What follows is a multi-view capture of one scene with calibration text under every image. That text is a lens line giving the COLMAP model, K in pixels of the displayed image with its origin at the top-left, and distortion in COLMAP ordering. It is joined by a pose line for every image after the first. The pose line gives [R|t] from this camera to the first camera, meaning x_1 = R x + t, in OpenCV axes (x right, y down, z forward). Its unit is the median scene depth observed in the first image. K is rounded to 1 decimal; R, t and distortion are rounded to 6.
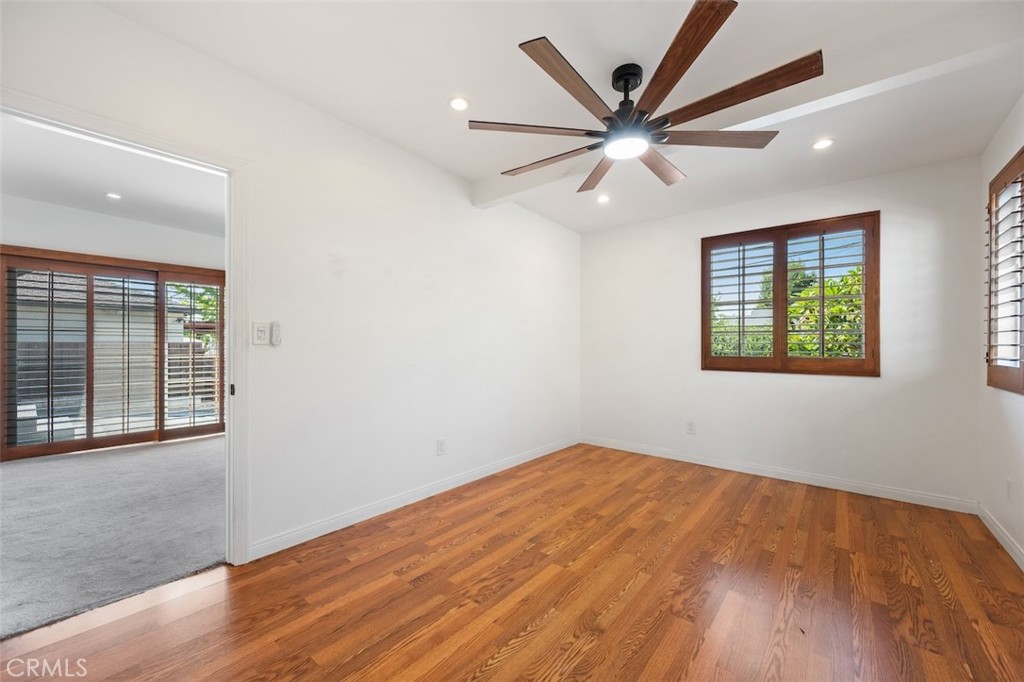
lens RADIAL K [[398.0, 0, 513.4], [0, 398.0, 345.5], [0, 0, 1]] dist [-0.002935, 0.000066]
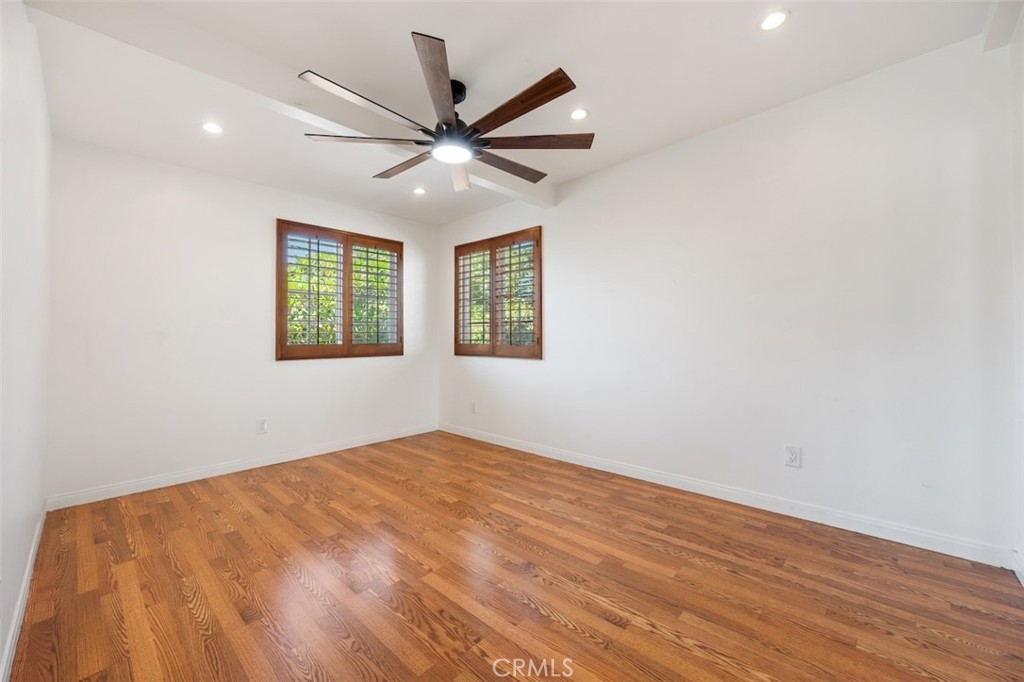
lens RADIAL K [[398.0, 0, 512.9], [0, 398.0, 335.1], [0, 0, 1]] dist [-0.002935, 0.000066]
pose [[0.067105, -0.001985, 0.997744, -0.532448], [0.004307, 0.999989, 0.001700, 0.003232], [-0.997737, 0.004183, 0.067112, 0.506210]]
